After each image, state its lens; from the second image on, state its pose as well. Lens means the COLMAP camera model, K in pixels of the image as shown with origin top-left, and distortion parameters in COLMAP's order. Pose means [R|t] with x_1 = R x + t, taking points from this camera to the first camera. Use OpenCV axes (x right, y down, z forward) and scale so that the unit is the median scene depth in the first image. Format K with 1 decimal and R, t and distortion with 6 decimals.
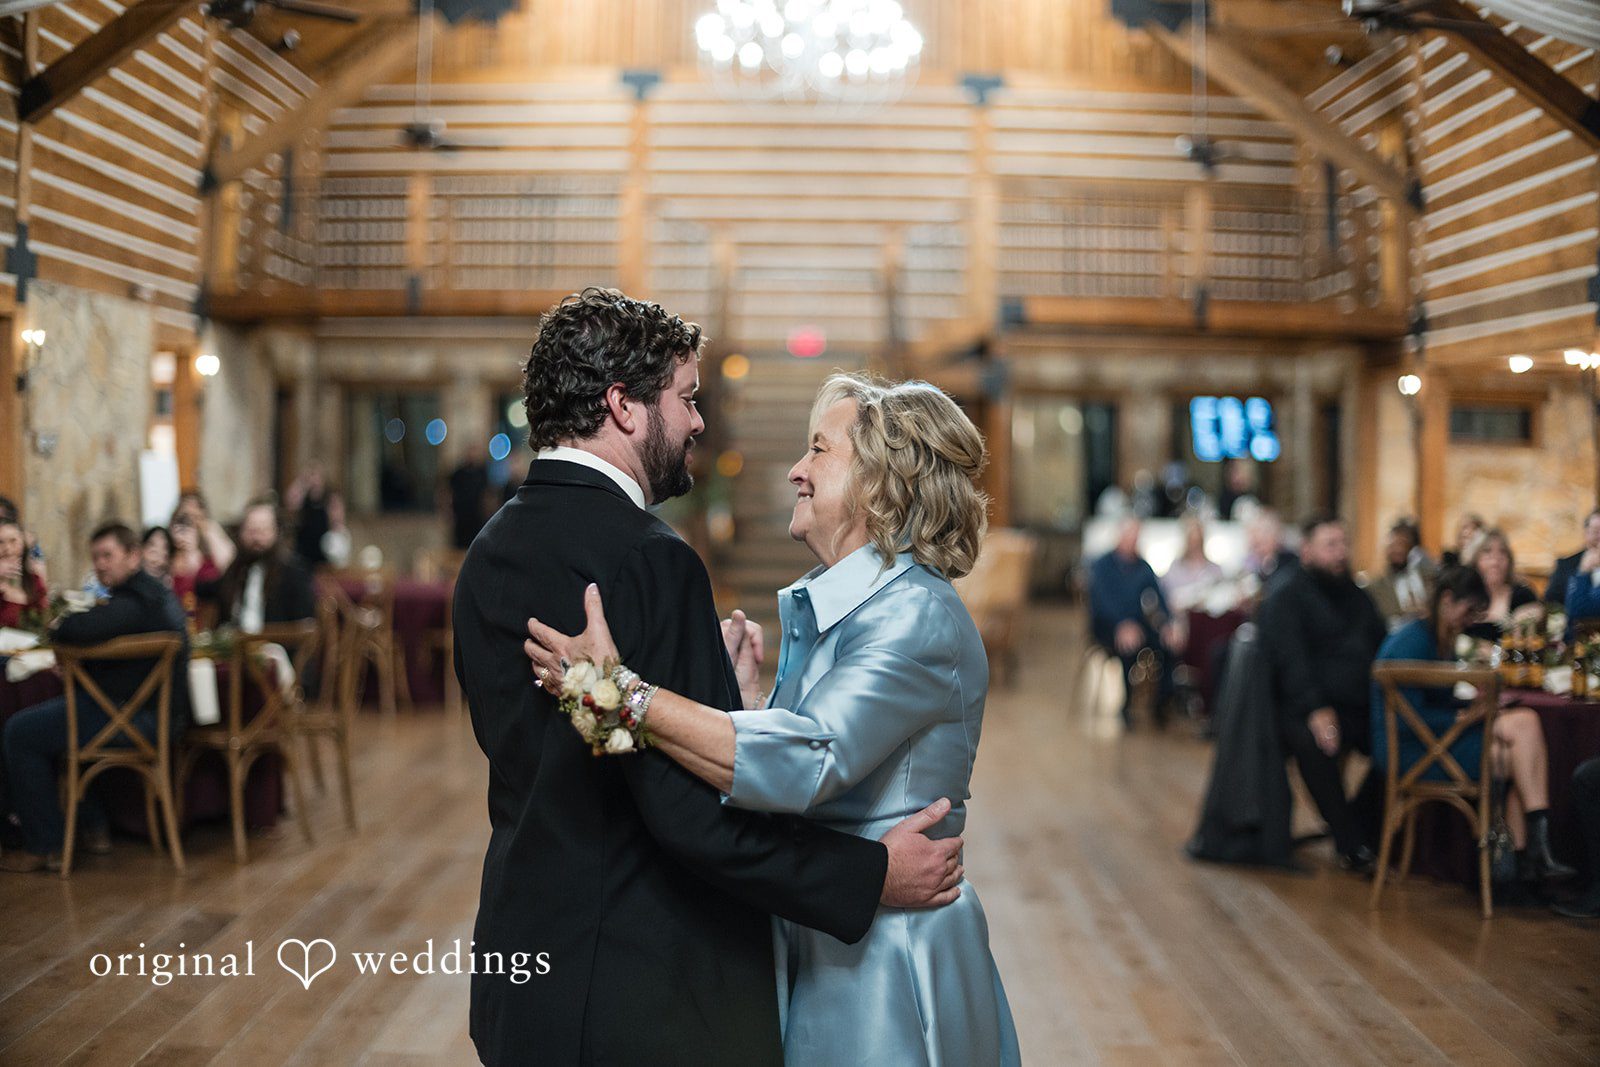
lens RADIAL K [[1828.7, 0, 800.0], [0, 1828.7, 533.5], [0, 0, 1]] dist [-0.192864, -0.004352]
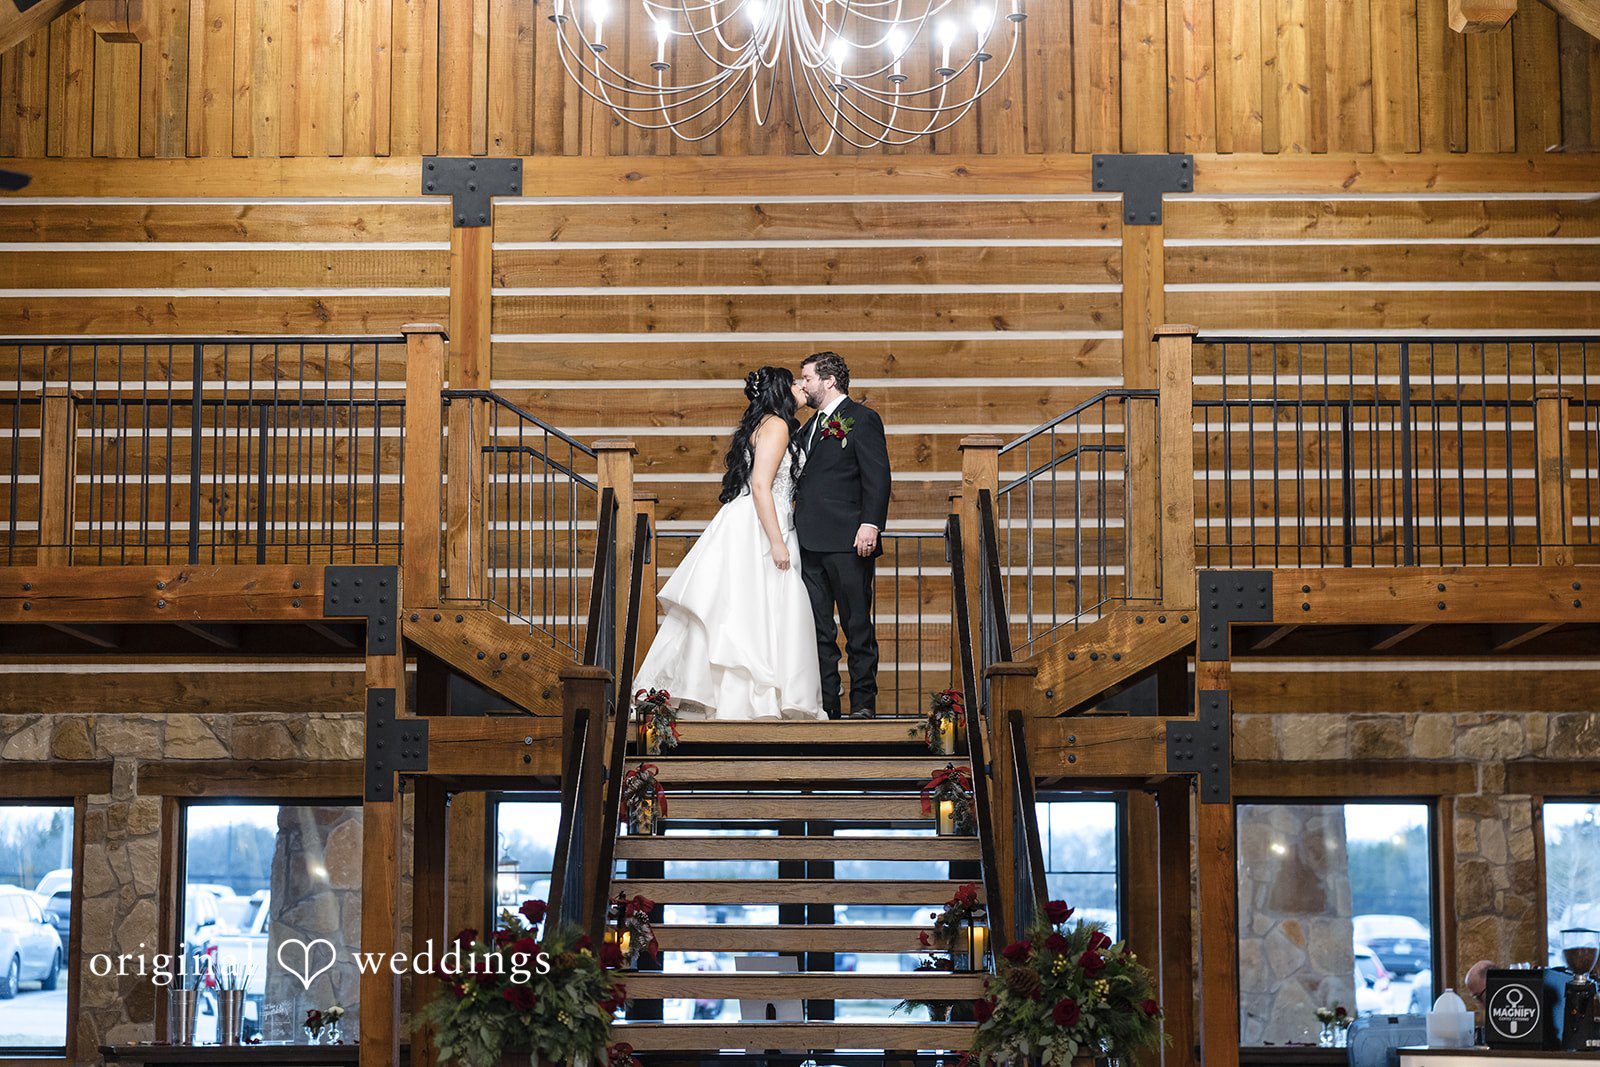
lens RADIAL K [[2722.5, 0, 800.0], [0, 2722.5, 533.5], [0, 0, 1]] dist [-0.023255, 0.048260]
pose [[0.999842, -0.016742, -0.005892, 0.008779], [0.015354, 0.982410, -0.186107, -0.011187], [0.008904, 0.185987, 0.982512, 0.334951]]
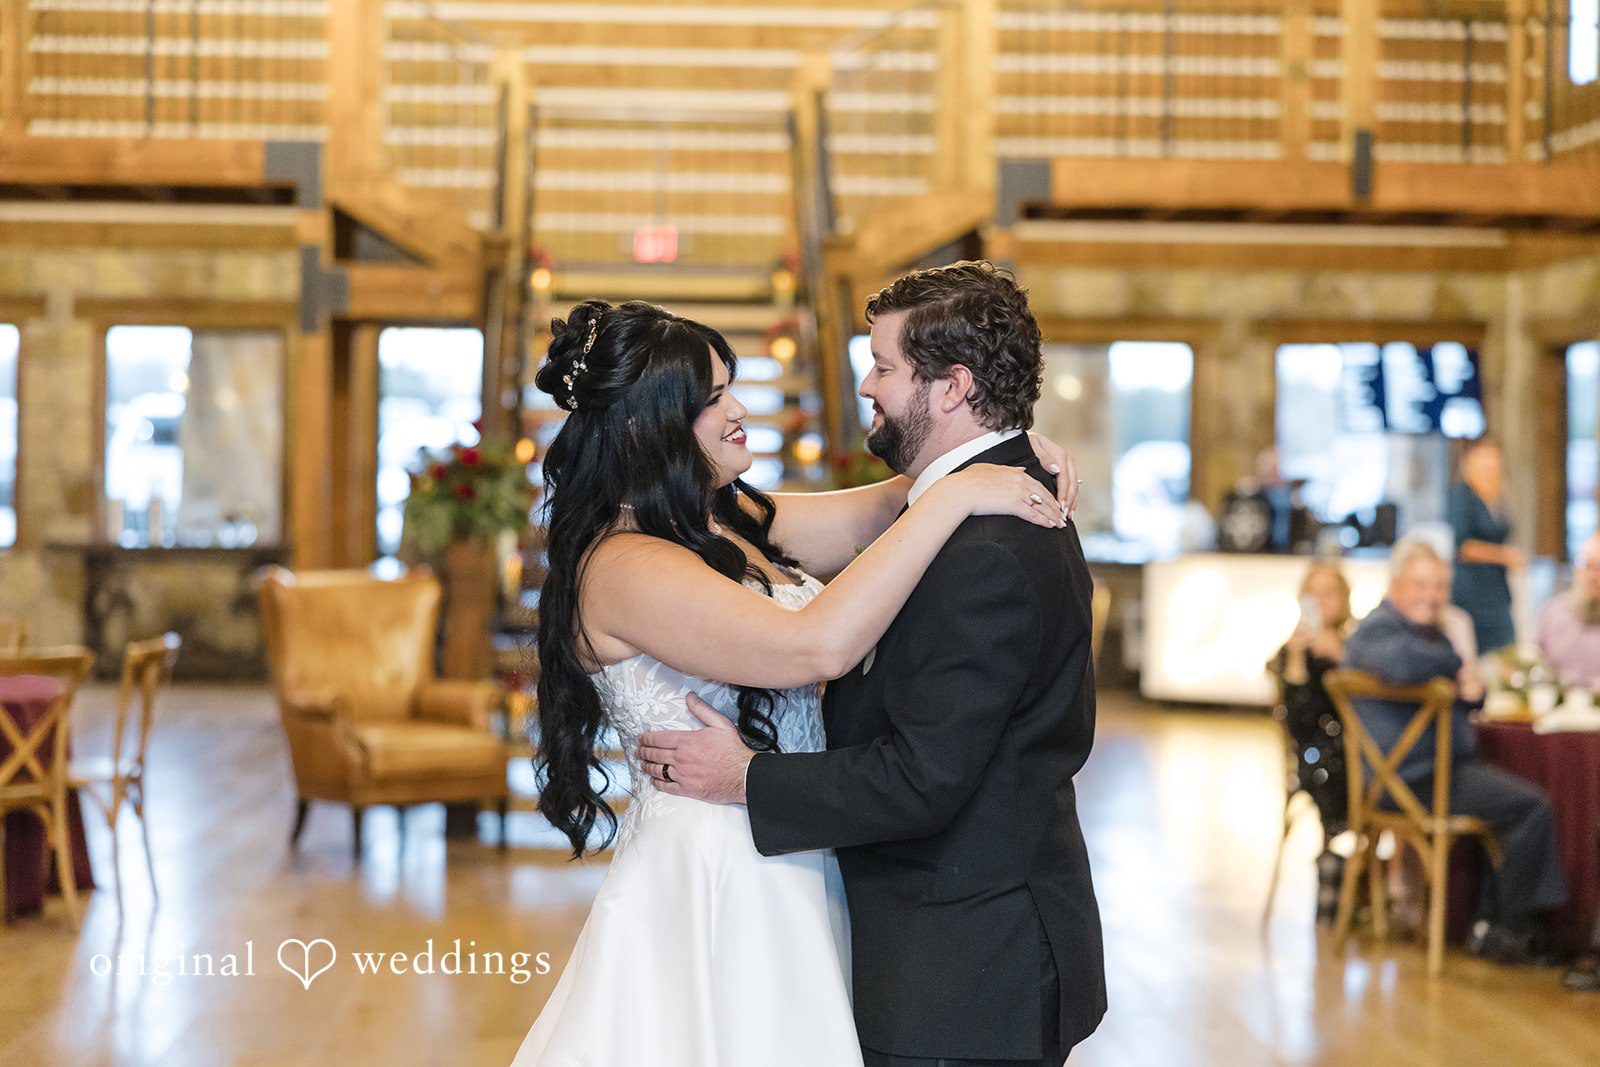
lens RADIAL K [[2722.5, 0, 800.0], [0, 2722.5, 533.5], [0, 0, 1]] dist [-0.023255, 0.048260]
pose [[0.997944, -0.002902, 0.064031, -0.008336], [0.003785, 0.999899, -0.013674, -0.001994], [-0.063985, 0.013888, 0.997854, 0.182262]]
